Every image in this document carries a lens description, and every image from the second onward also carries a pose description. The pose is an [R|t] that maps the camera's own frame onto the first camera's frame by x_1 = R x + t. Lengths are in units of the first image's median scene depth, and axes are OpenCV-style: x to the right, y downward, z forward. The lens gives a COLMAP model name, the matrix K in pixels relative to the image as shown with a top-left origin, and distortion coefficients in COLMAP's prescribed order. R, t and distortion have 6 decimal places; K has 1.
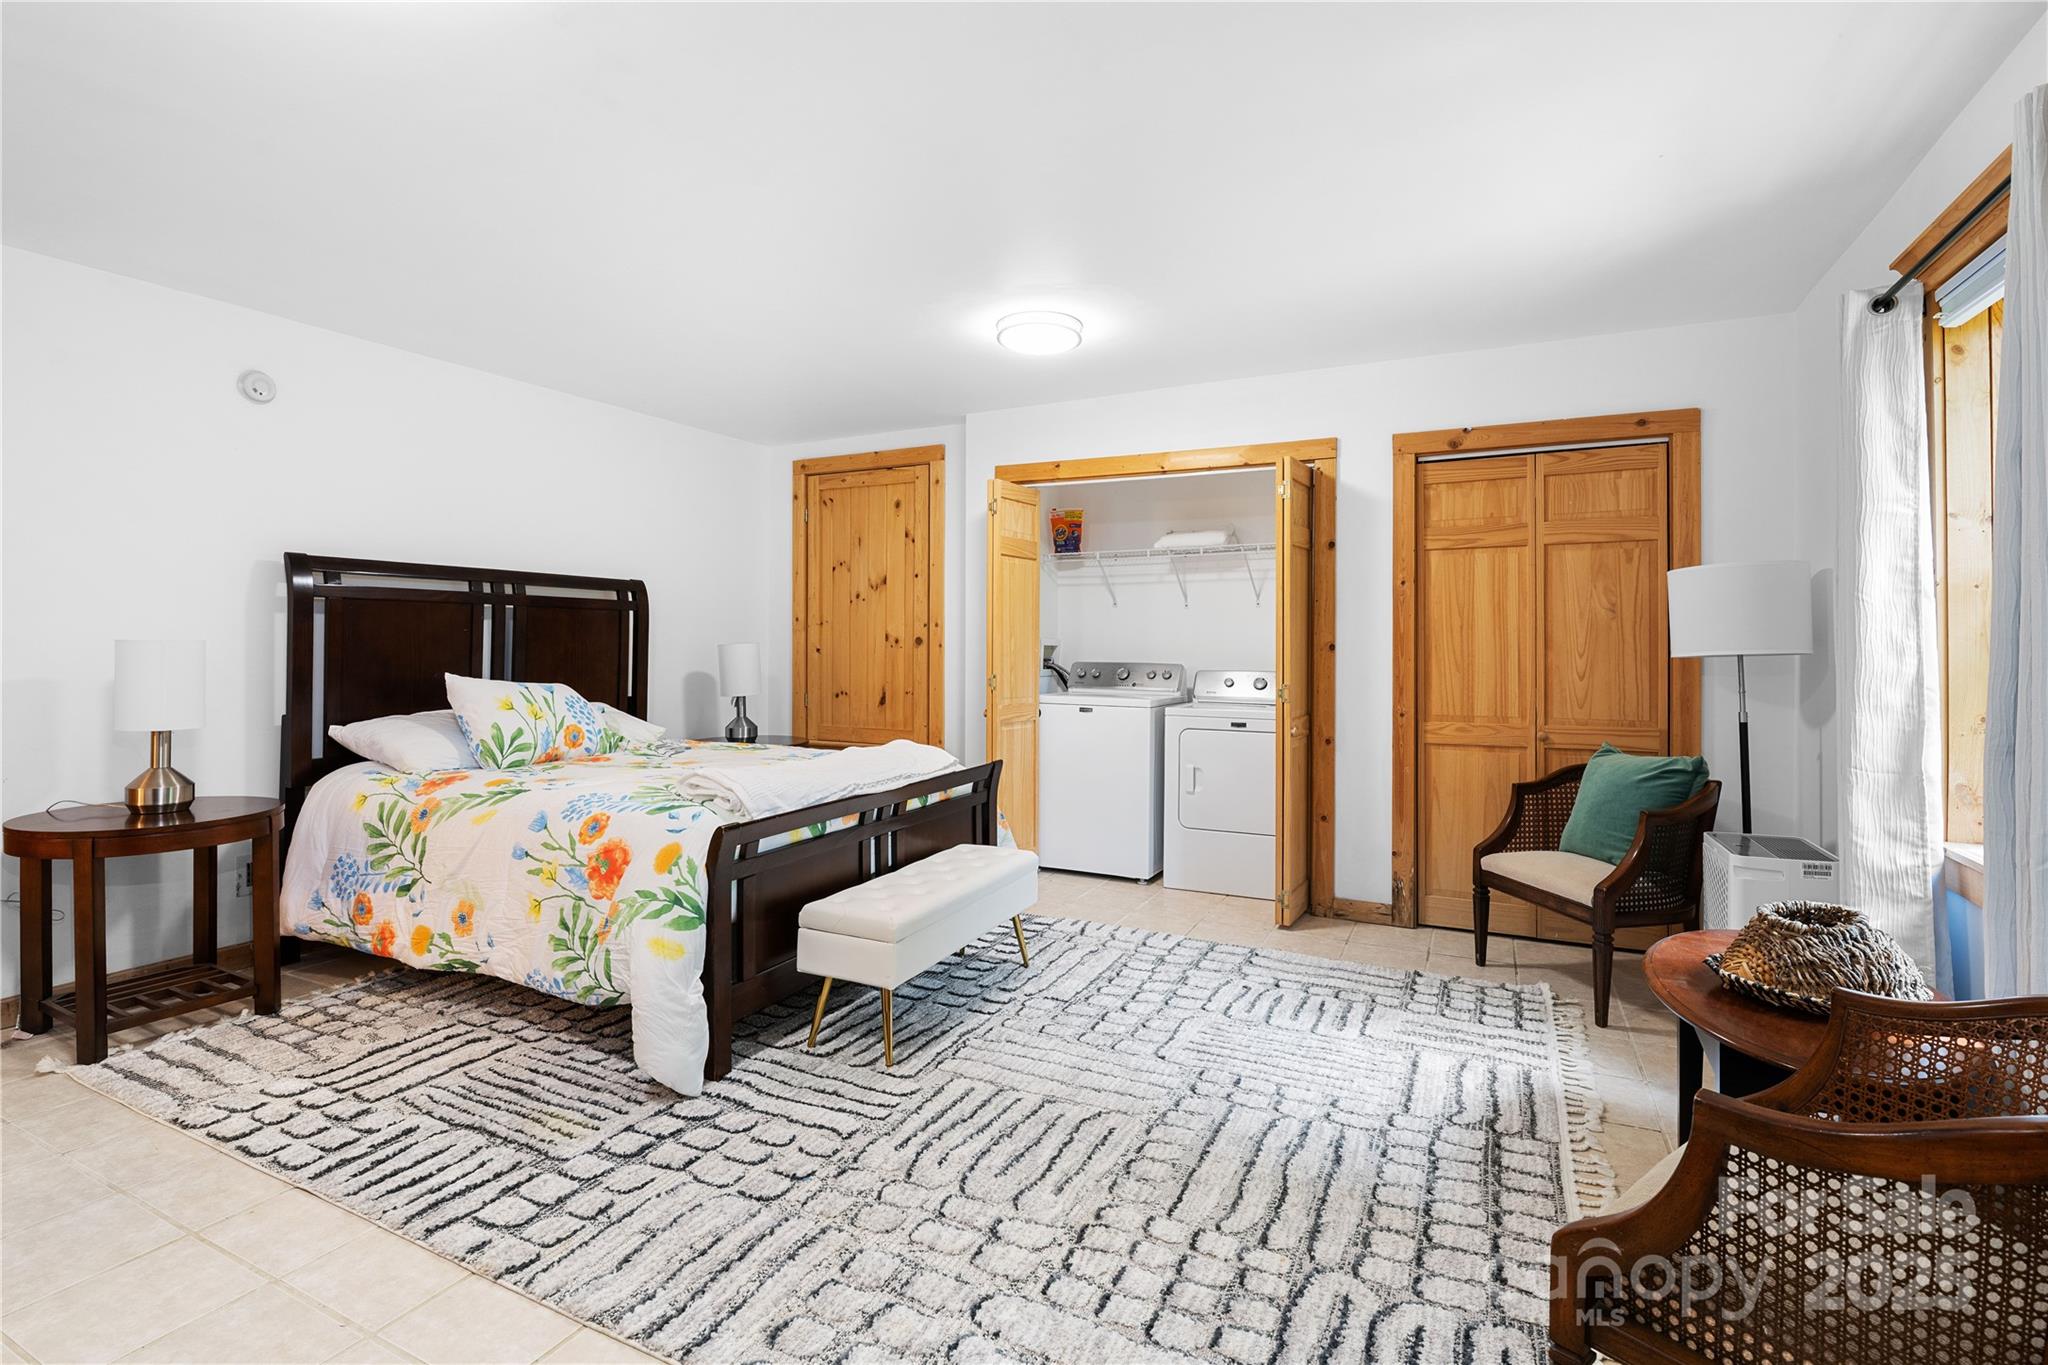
lens RADIAL K [[980.3, 0, 1022.6], [0, 980.3, 637.5], [0, 0, 1]] dist [-0.003548, -0.006780]
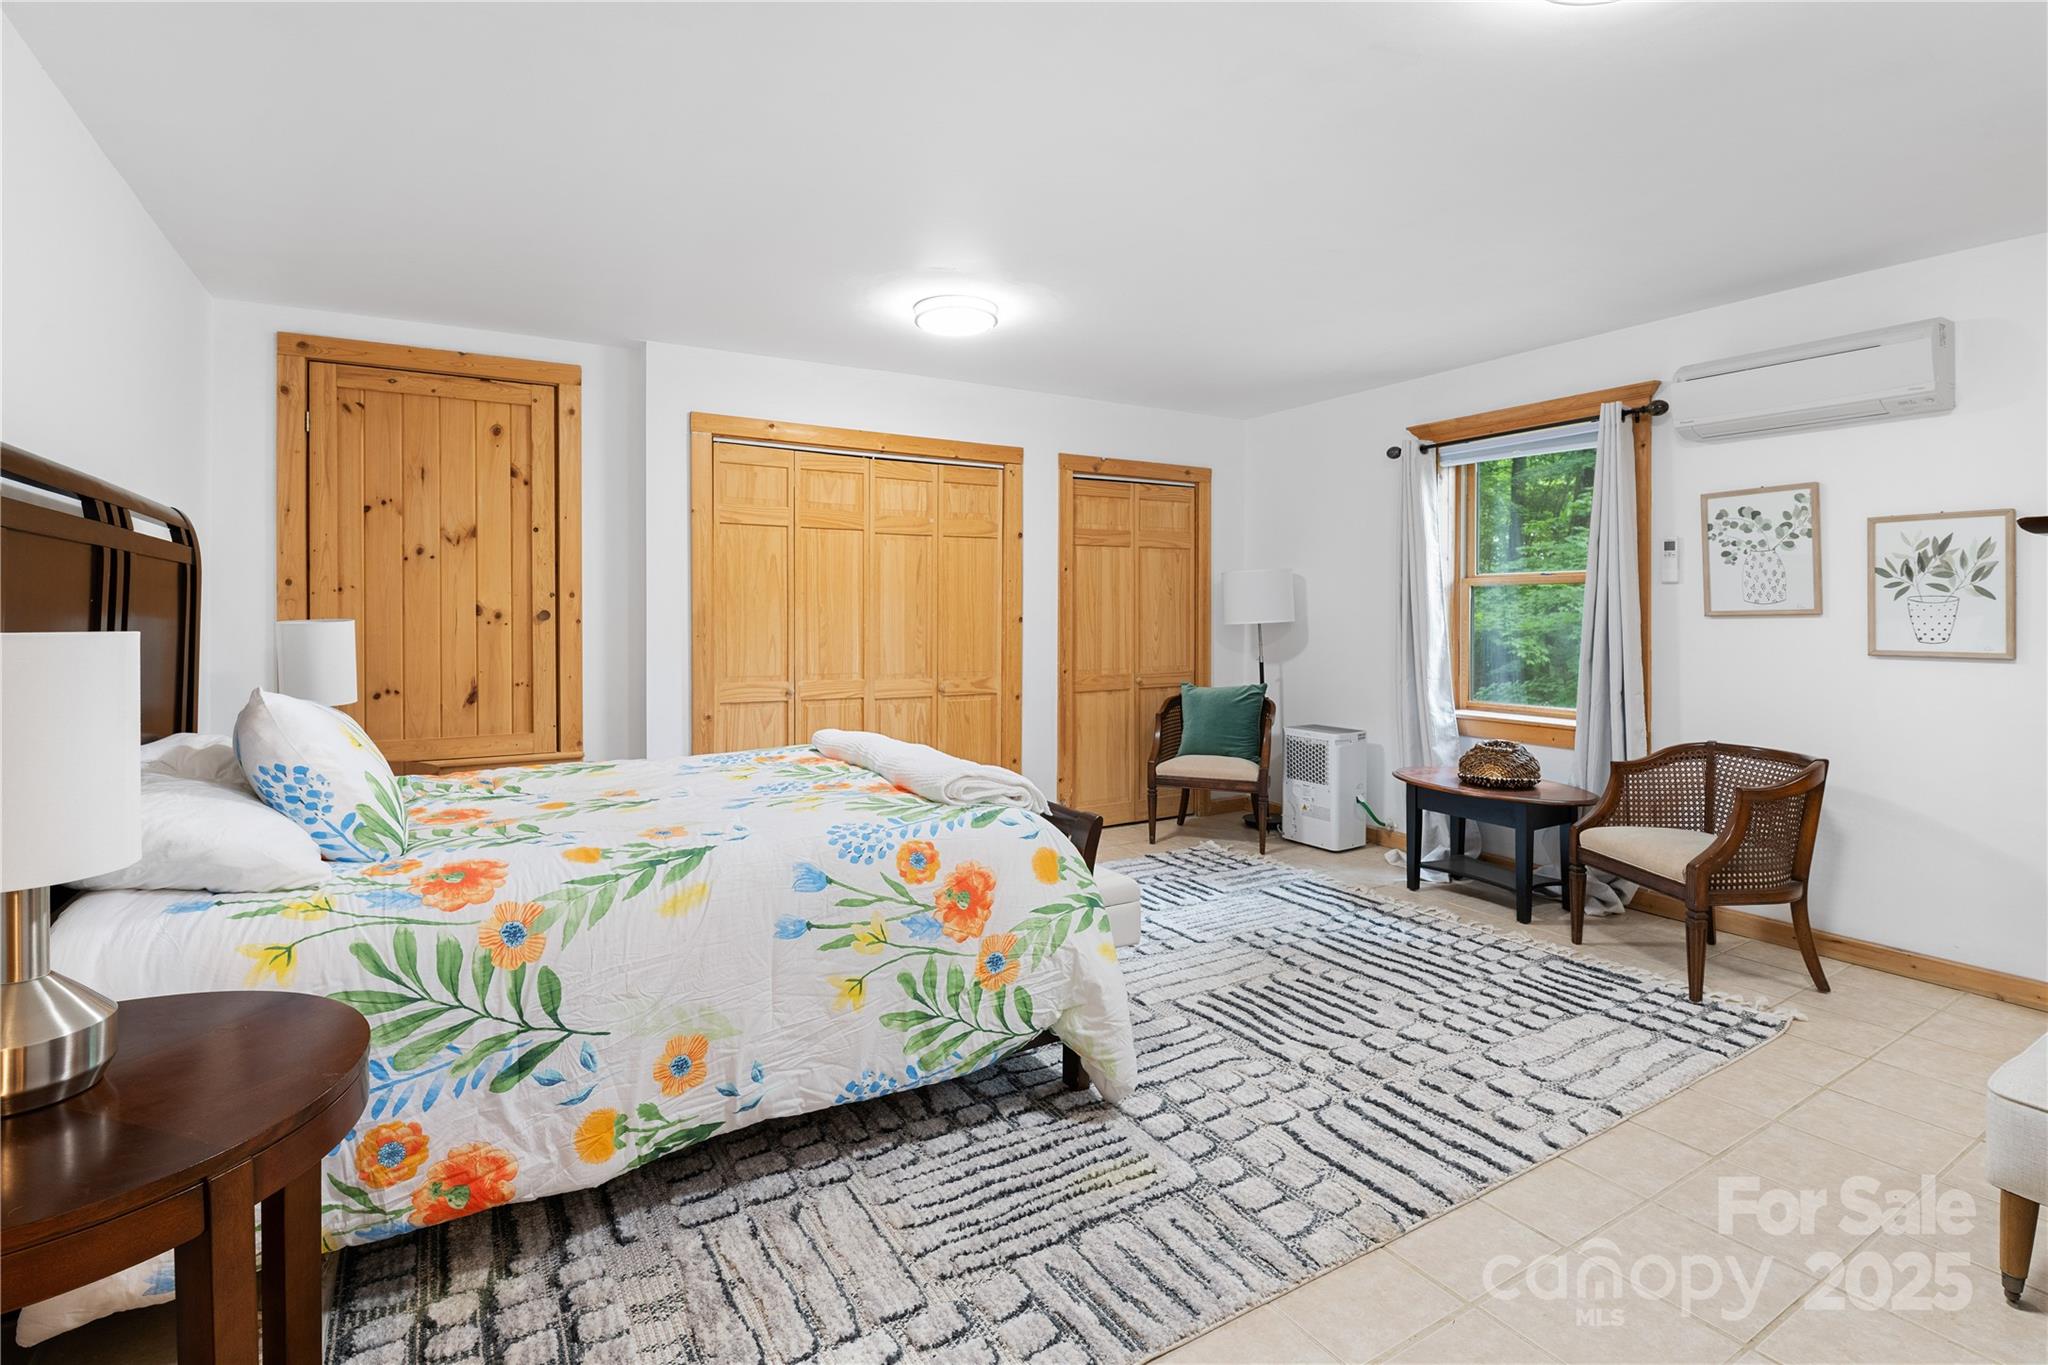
lens RADIAL K [[980.3, 0, 1051.4], [0, 980.3, 605.6], [0, 0, 1]] dist [-0.003548, -0.006780]
pose [[0.519700, 0.002709, 0.854345, -0.933359], [-0.004339, 0.999990, -0.000531, -0.008976], [-0.854338, -0.003432, 0.519706, 0.443230]]
